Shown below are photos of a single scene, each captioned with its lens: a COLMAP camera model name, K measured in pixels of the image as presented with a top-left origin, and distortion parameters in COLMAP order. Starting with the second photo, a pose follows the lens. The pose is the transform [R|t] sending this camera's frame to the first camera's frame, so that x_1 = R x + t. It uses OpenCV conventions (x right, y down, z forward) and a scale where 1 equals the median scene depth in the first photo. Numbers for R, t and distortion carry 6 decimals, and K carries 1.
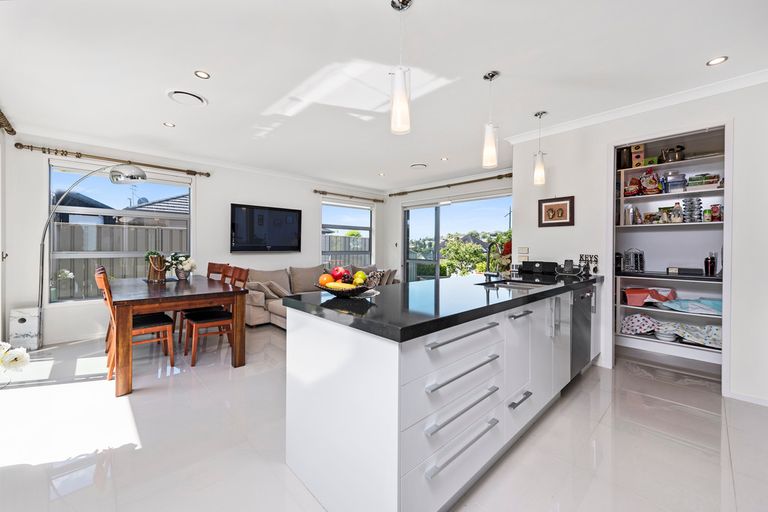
lens RADIAL K [[309.2, 0, 386.3], [0, 309.2, 251.7], [0, 0, 1]] dist [0.009160, -0.000686]
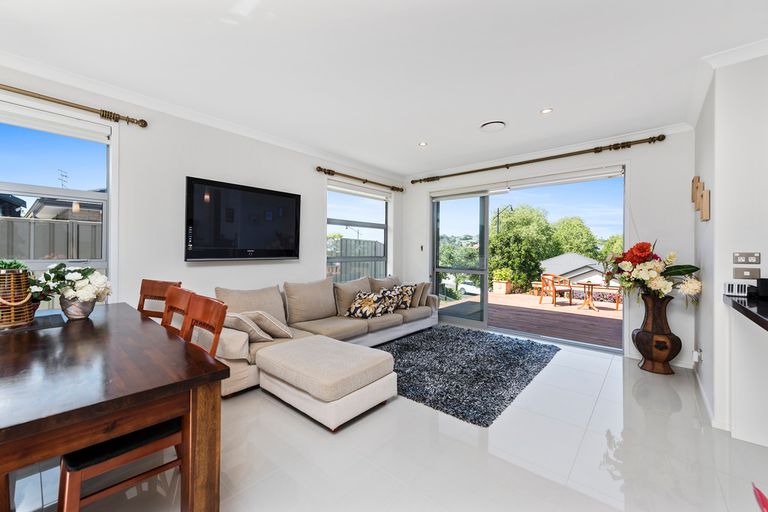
lens RADIAL K [[309.2, 0, 384.0], [0, 309.2, 250.4], [0, 0, 1]] dist [0.009160, -0.000686]
pose [[0.995175, 0.000164, 0.098113, -0.189318], [0.001405, 0.999872, -0.015928, -0.007016], [-0.098103, 0.015989, 0.995048, 0.386417]]
